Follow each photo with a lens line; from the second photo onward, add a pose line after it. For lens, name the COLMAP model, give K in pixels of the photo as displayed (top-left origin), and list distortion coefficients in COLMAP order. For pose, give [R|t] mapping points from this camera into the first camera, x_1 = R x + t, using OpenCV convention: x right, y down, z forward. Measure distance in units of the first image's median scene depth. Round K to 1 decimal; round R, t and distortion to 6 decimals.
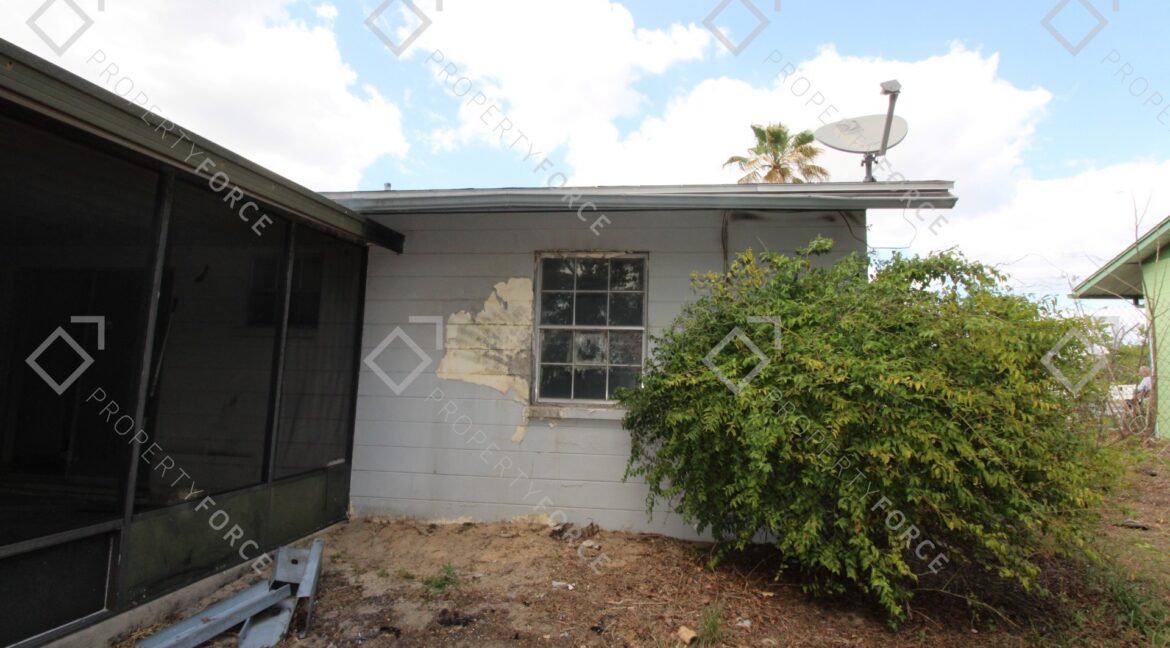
lens RADIAL K [[561.0, 0, 601.8], [0, 561.0, 325.8], [0, 0, 1]] dist [0.002013, -0.016689]
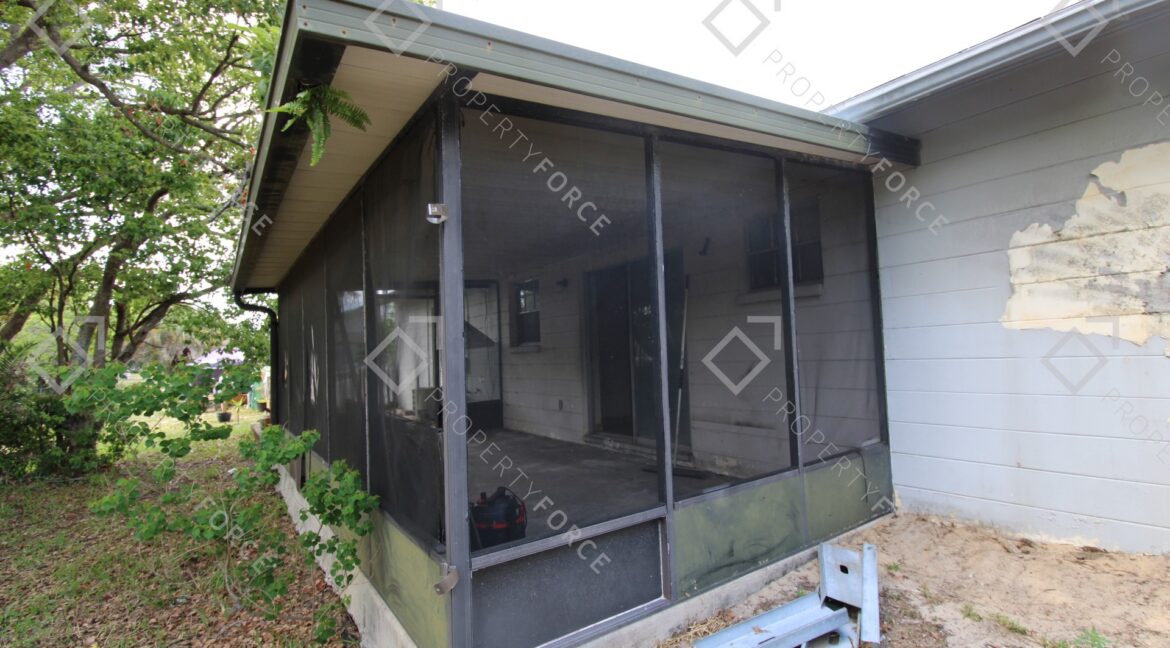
lens RADIAL K [[561.0, 0, 601.8], [0, 561.0, 325.8], [0, 0, 1]] dist [0.002013, -0.016689]
pose [[0.670886, -0.091218, -0.735929, -0.141130], [0.148011, 0.988909, 0.012355, 0.009504], [0.726639, -0.117214, 0.676946, 0.215317]]
